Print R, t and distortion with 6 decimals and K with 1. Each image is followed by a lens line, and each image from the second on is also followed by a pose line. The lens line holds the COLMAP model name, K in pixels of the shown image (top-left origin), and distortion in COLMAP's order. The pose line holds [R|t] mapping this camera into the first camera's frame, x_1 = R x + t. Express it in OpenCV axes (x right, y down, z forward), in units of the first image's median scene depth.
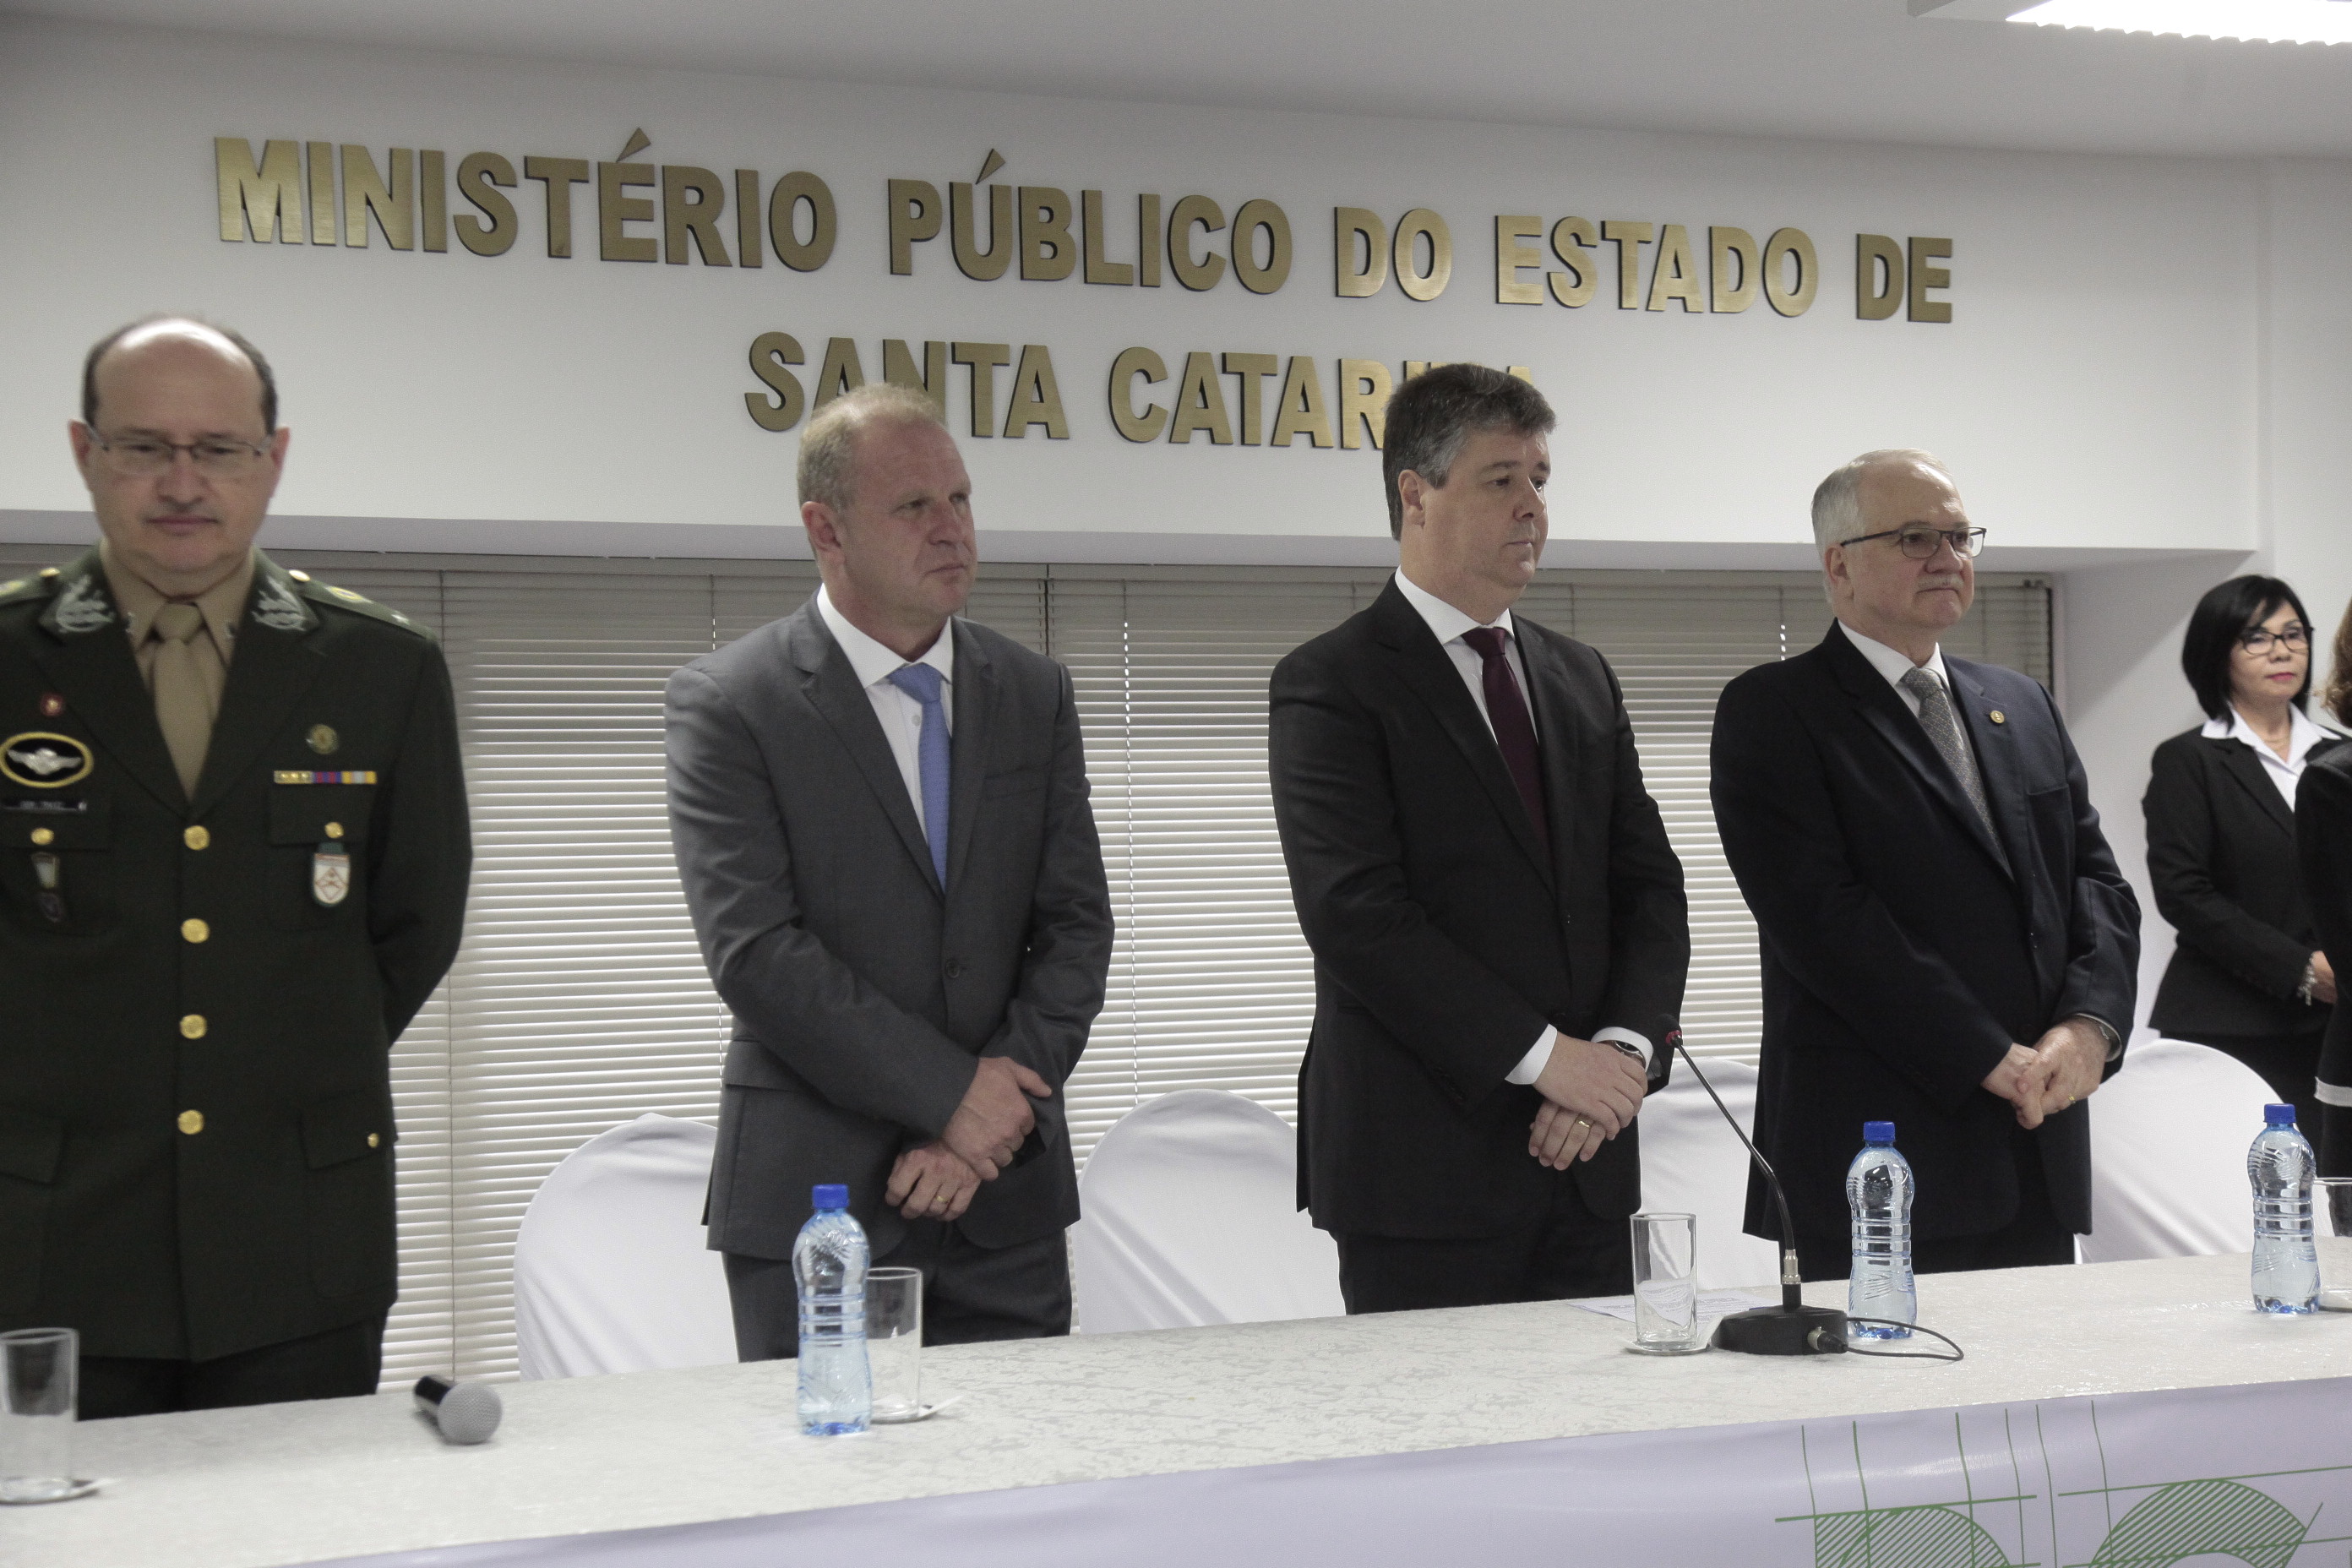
lens RADIAL K [[3561.0, 0, 1226.7], [0, 3561.0, 790.8], [0, 0, 1]] dist [0.168296, 0.041230]
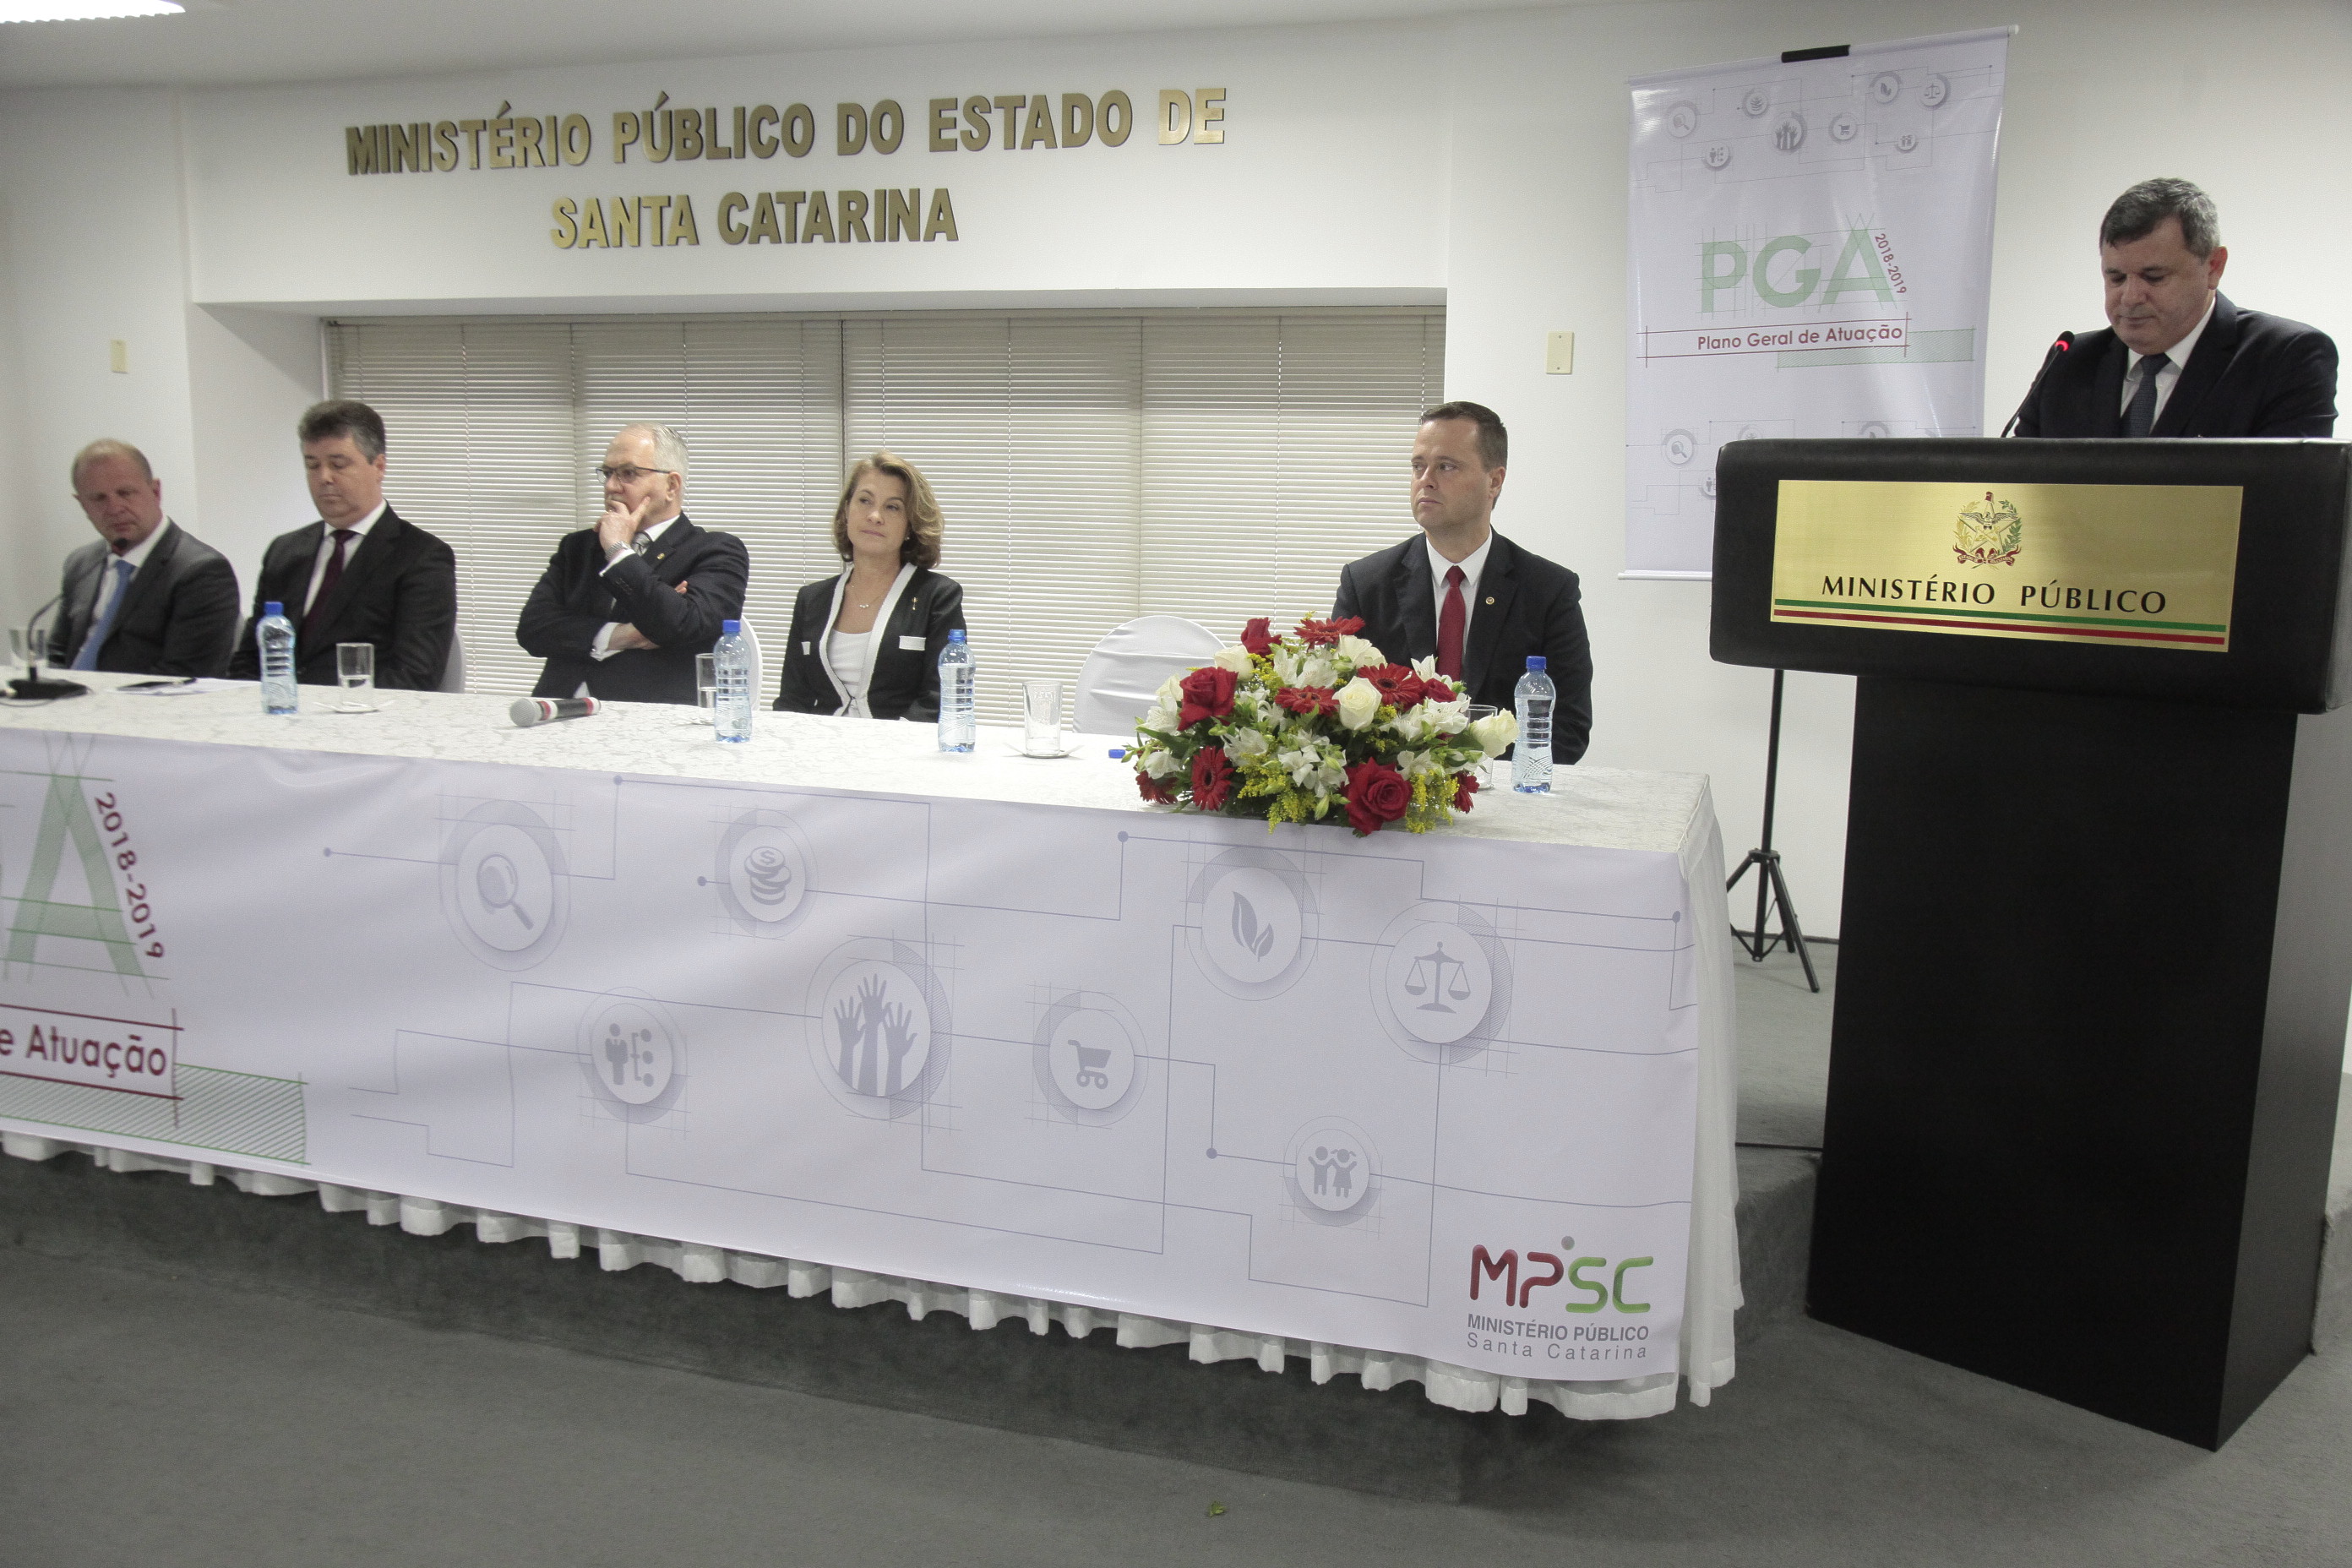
lens RADIAL K [[1871.0, 0, 1204.0], [0, 1871.0, 791.4], [0, 0, 1]] dist [-0.074694, 0.082235]
pose [[0.772372, 0.139974, -0.619556, 0.828486], [-0.028474, 0.982065, 0.186378, -0.003468], [0.634532, -0.126312, 0.762505, 0.383579]]
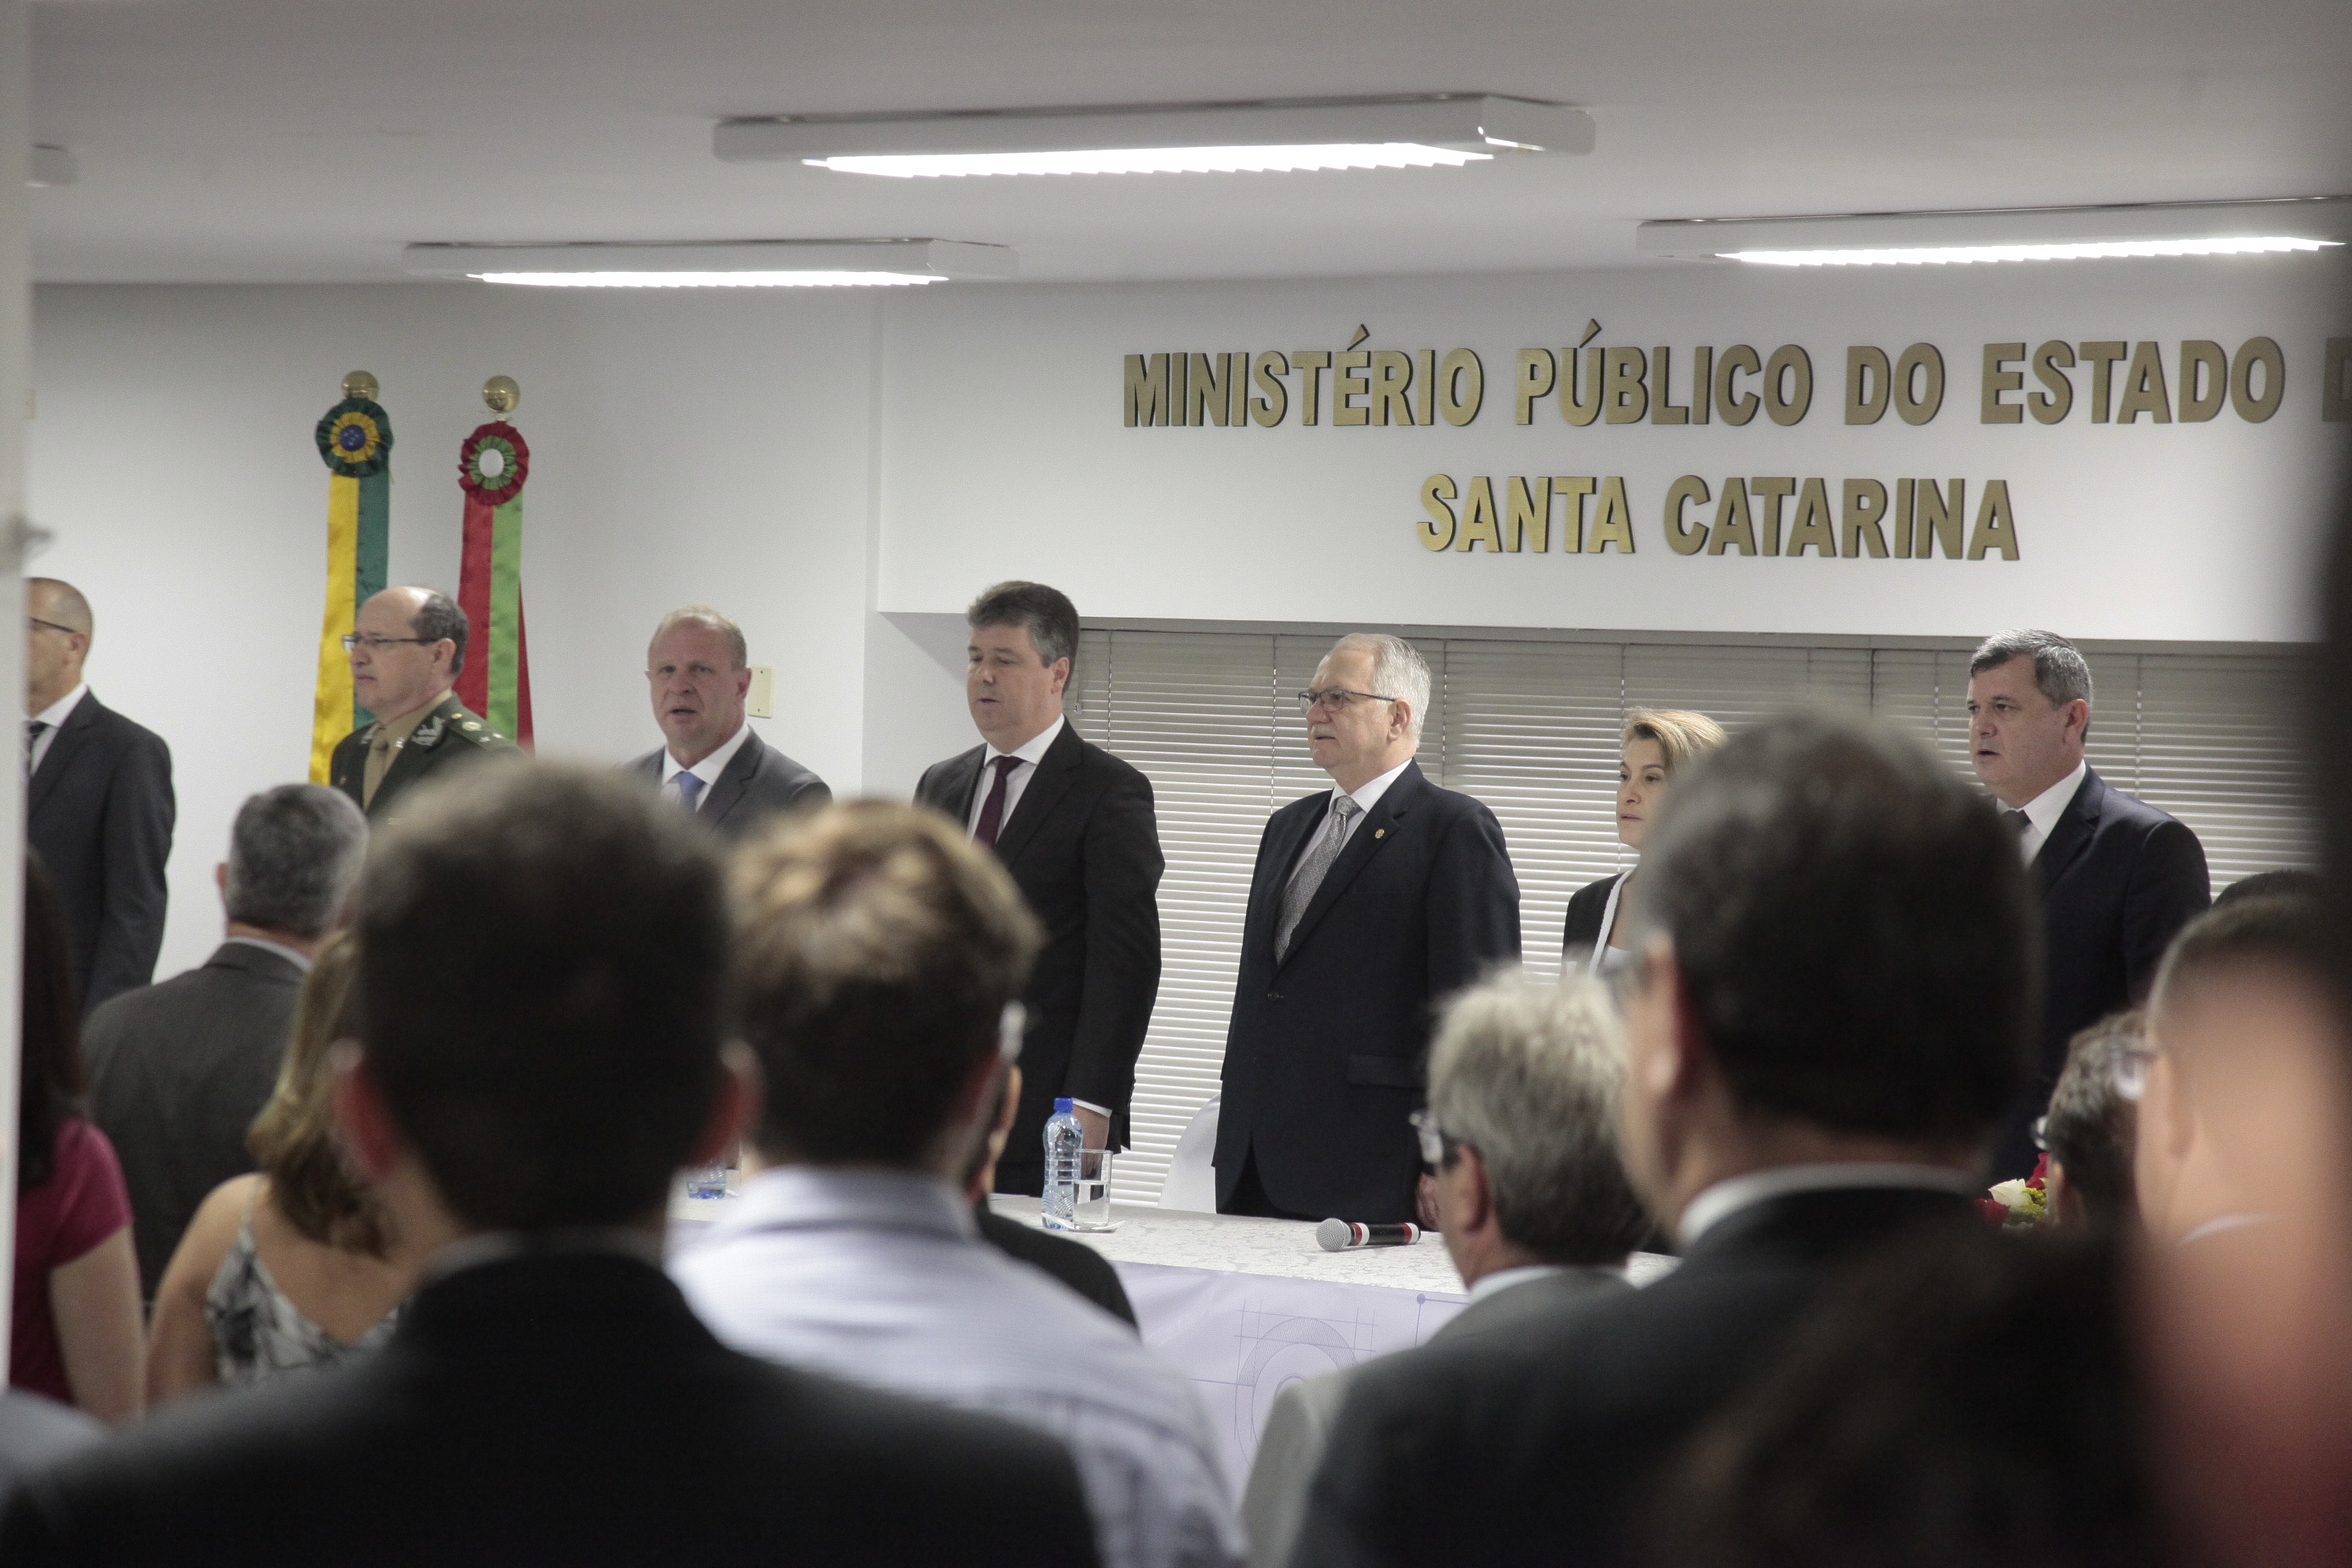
lens RADIAL K [[5967.9, 0, 1402.8], [0, 5967.9, 843.8], [0, 0, 1]] dist [0.481744, -0.226295]
pose [[0.513947, 0.059214, -0.855776, 1.695035], [-0.028521, 0.998243, 0.051943, -0.104179], [0.857348, -0.002288, 0.514732, -0.125423]]
